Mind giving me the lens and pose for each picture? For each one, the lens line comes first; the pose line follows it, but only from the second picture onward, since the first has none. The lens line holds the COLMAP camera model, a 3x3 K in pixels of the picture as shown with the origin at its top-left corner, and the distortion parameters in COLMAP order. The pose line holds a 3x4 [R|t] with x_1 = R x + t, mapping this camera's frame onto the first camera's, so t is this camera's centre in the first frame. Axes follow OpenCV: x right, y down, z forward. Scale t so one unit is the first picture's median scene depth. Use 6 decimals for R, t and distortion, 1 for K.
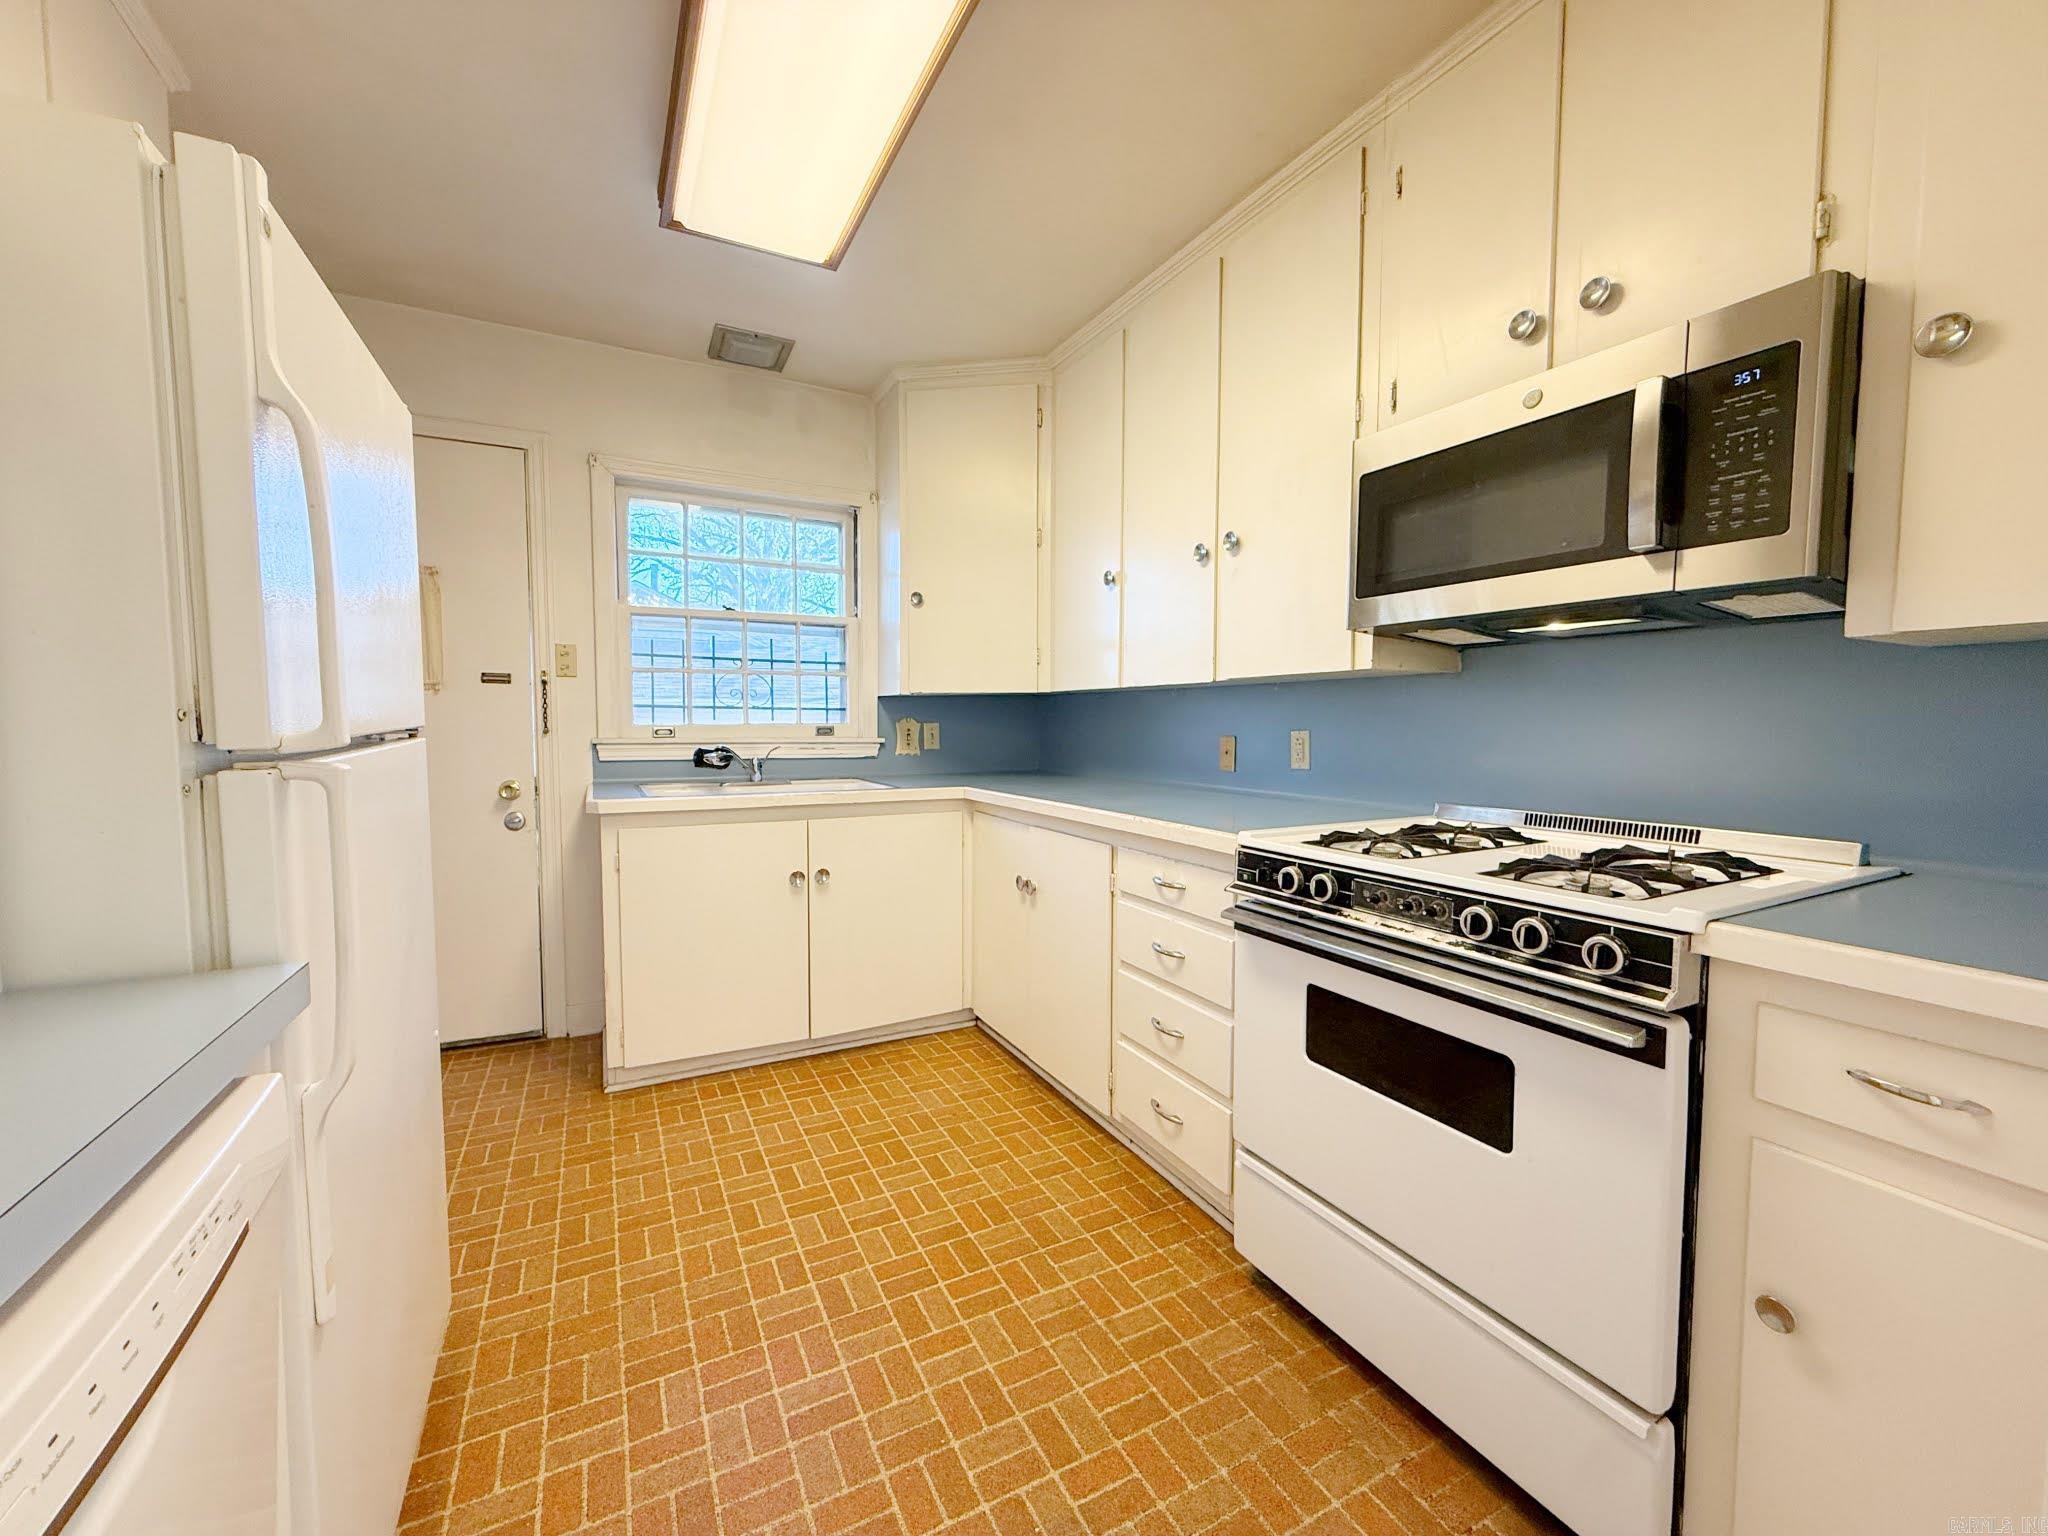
lens RADIAL K [[816.2, 0, 1022.2], [0, 816.2, 766.3], [0, 0, 1]] dist [-0.001044, -0.000046]
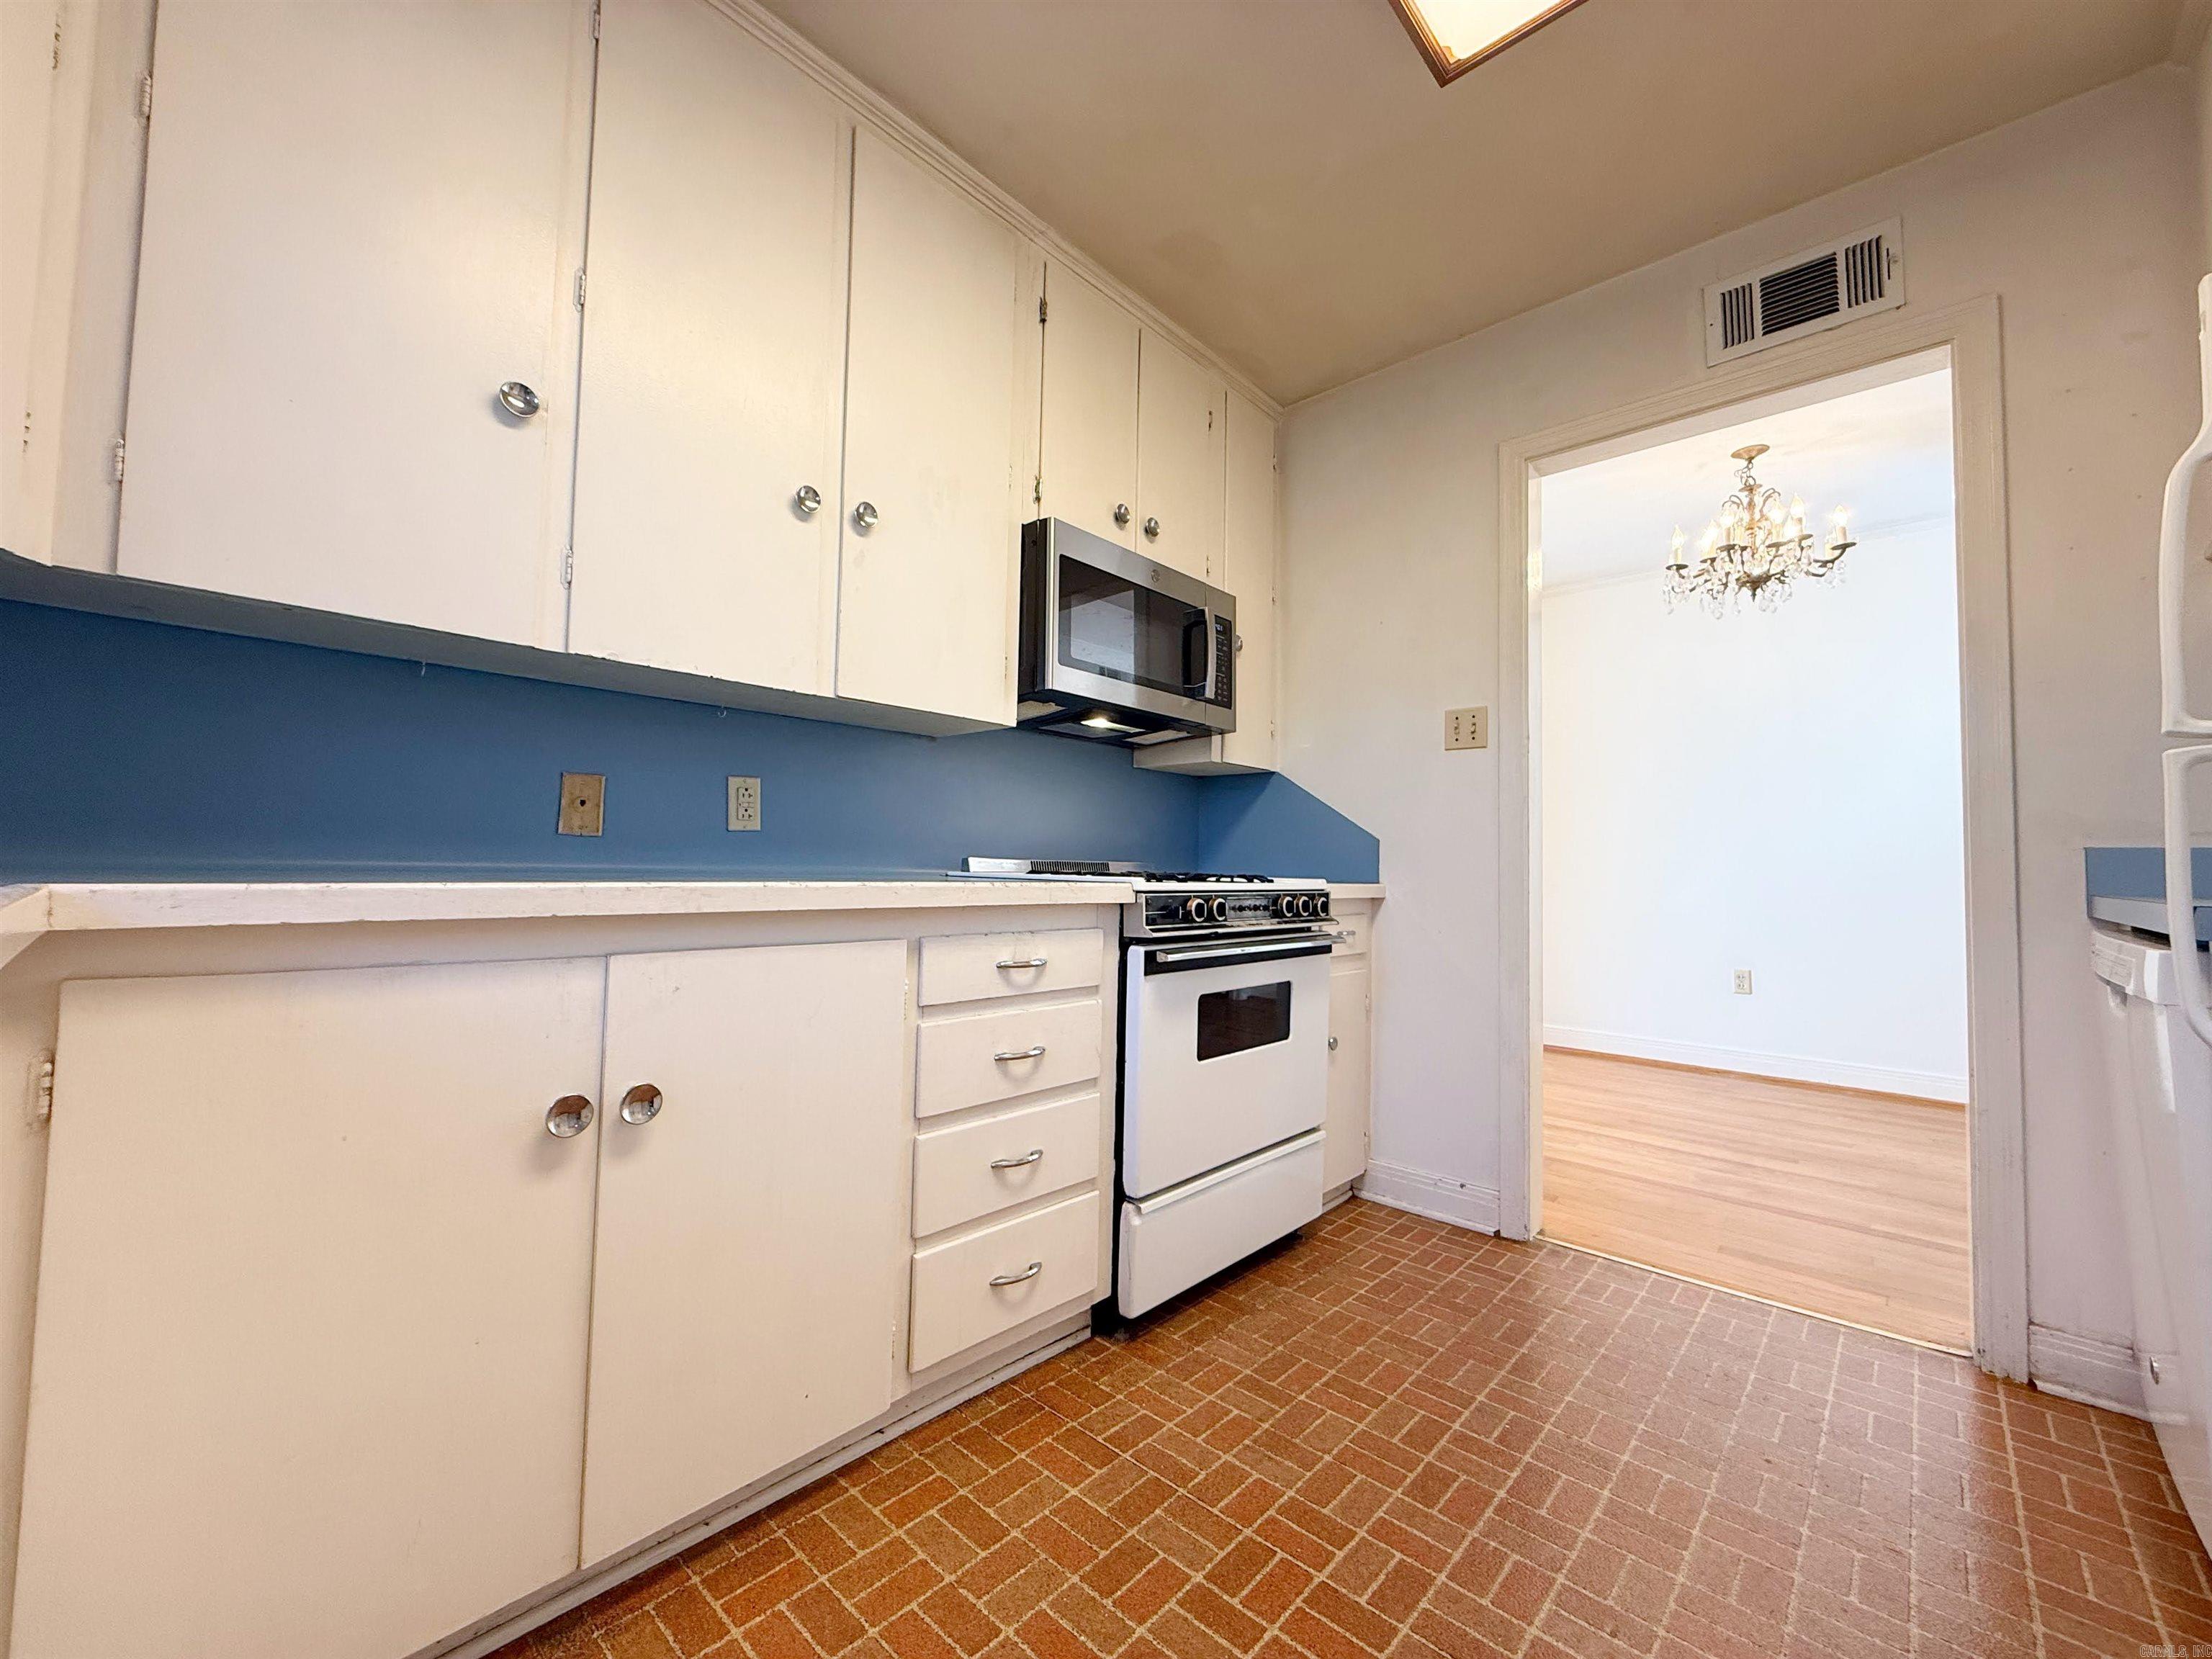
lens RADIAL K [[881.5, 0, 1104.1], [0, 881.5, 827.7], [0, 0, 1]] dist [-0.001044, -0.000046]
pose [[-0.337835, 0.033509, 0.940609, -0.429571], [0.030890, 0.999222, -0.024502, 0.025760], [-0.940698, 0.020778, -0.338607, 0.821824]]
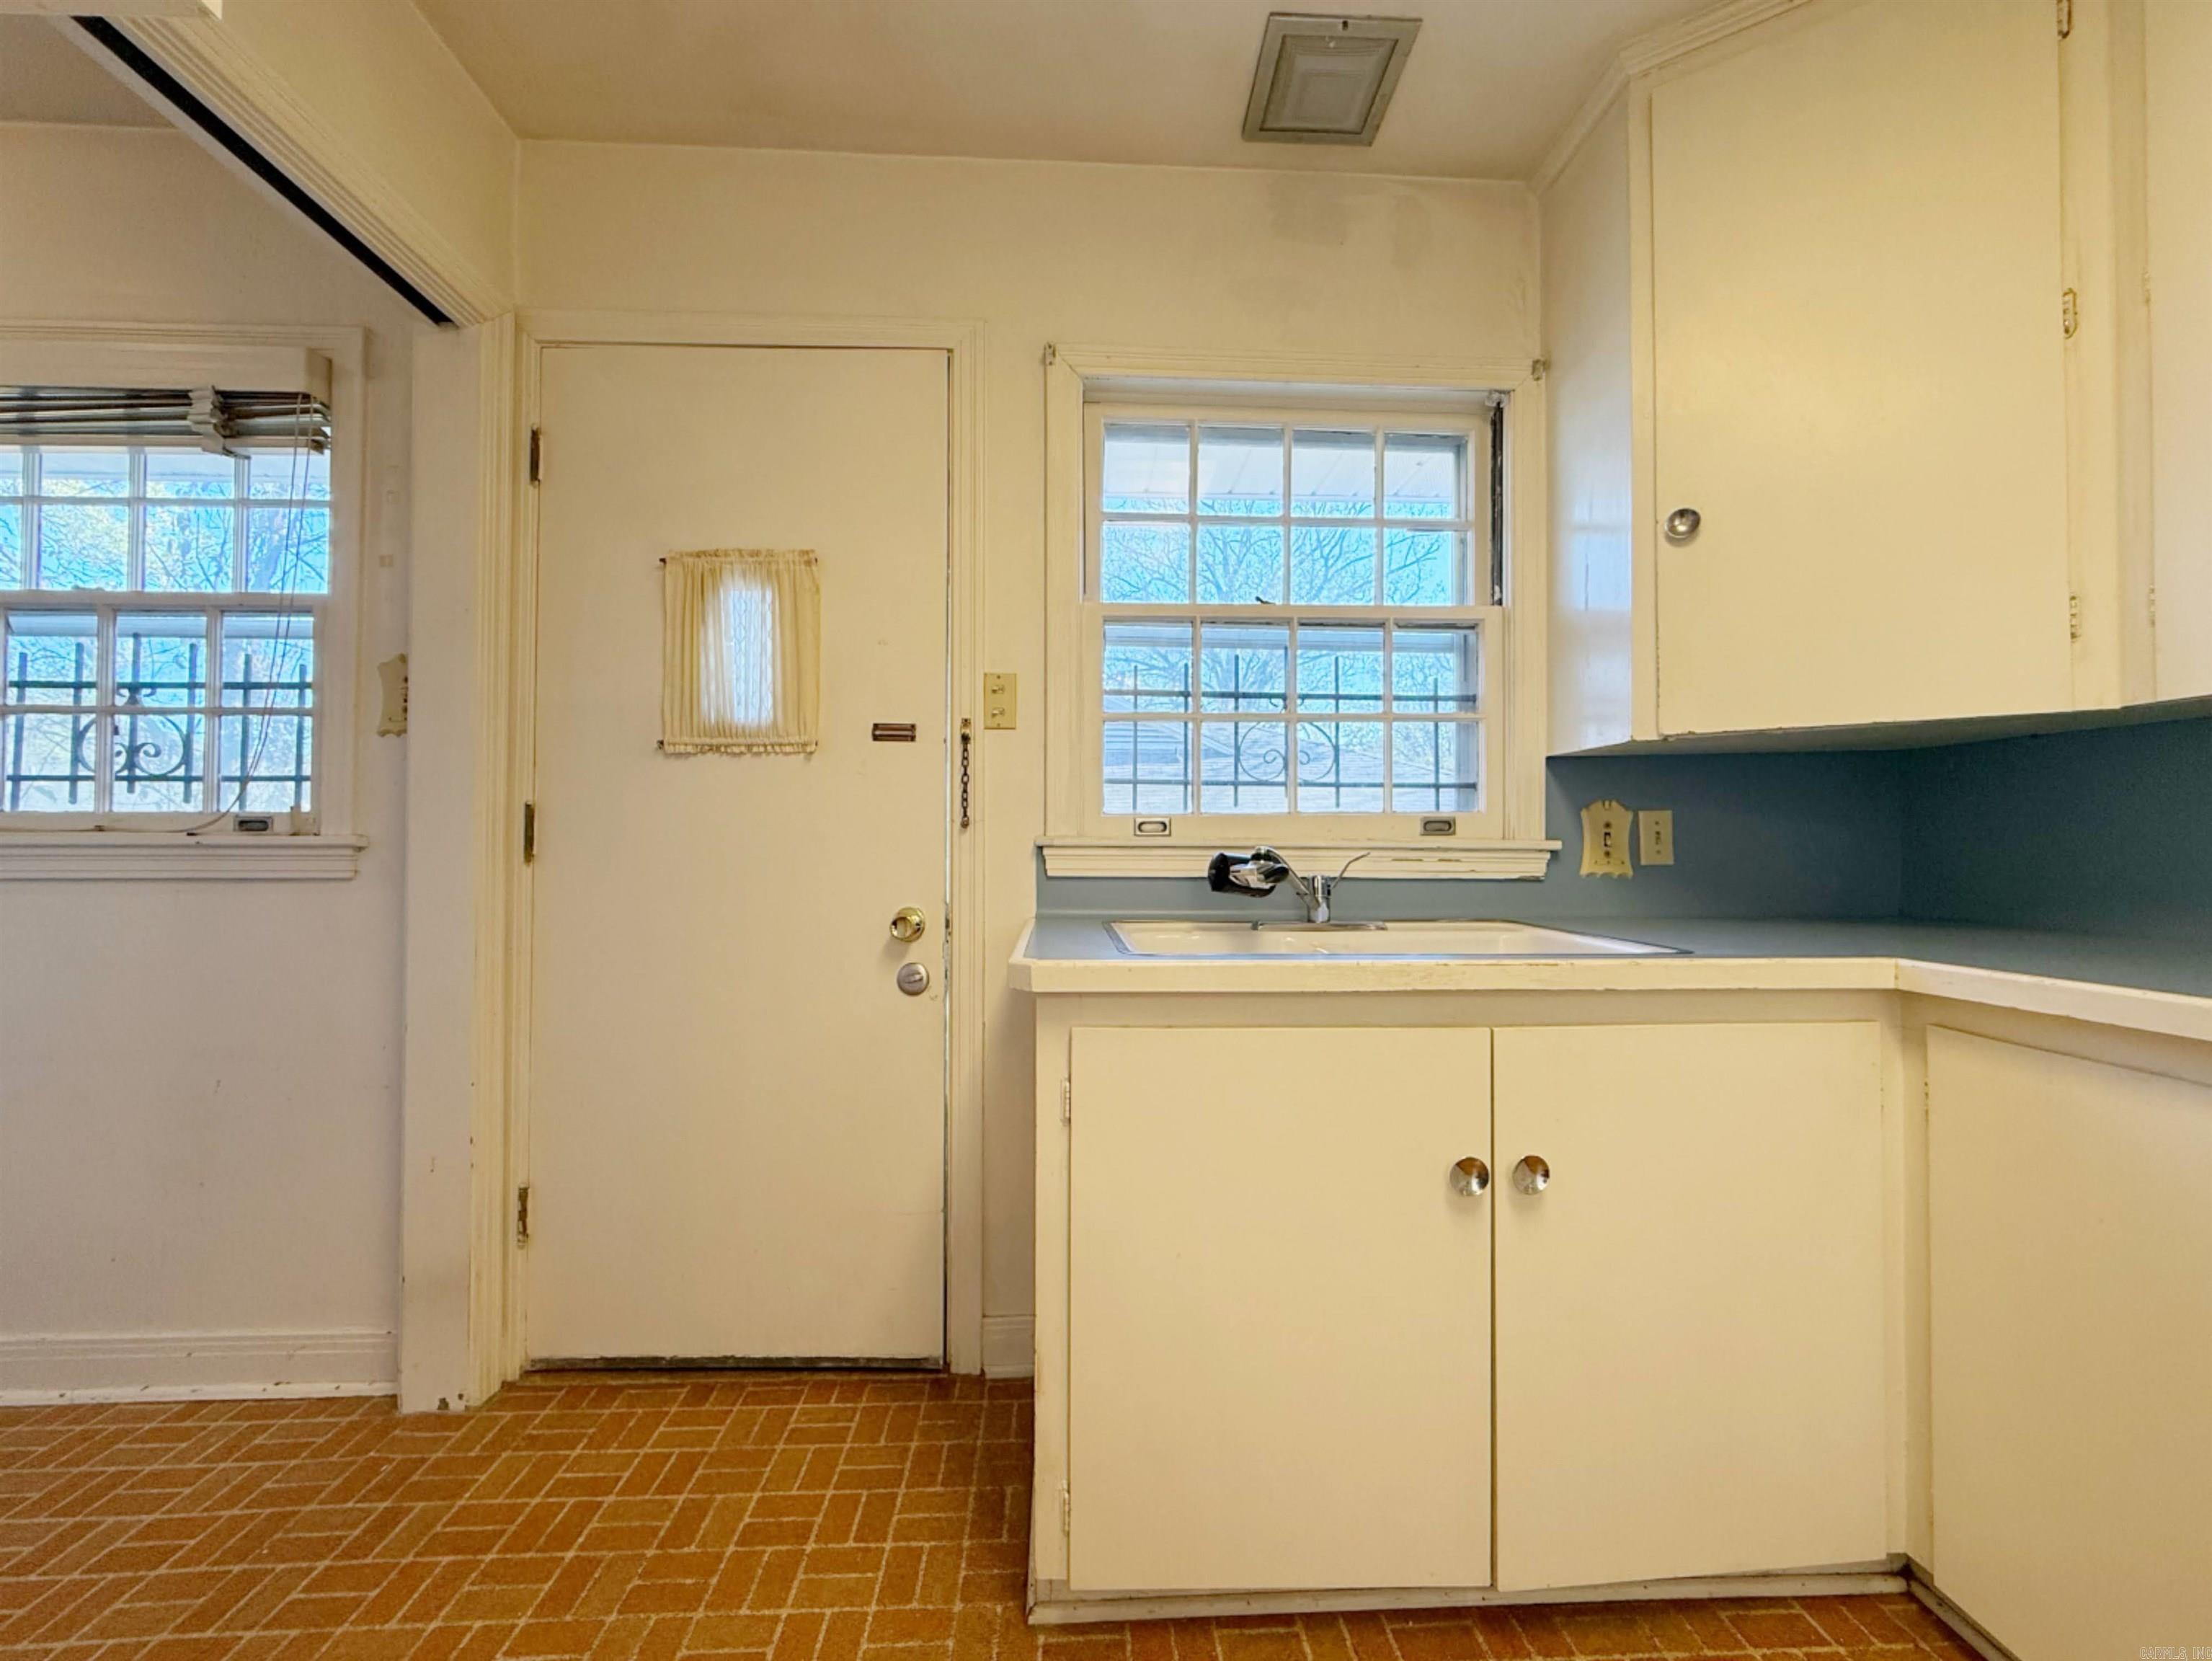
lens RADIAL K [[881.6, 0, 1104.1], [0, 881.6, 828.7], [0, 0, 1]] dist [-0.001044, -0.000046]
pose [[0.906685, -0.007849, -0.421735, -0.234836], [-0.022486, 0.997506, -0.066909, 0.000312], [0.421208, 0.070148, 0.904247, 0.482624]]
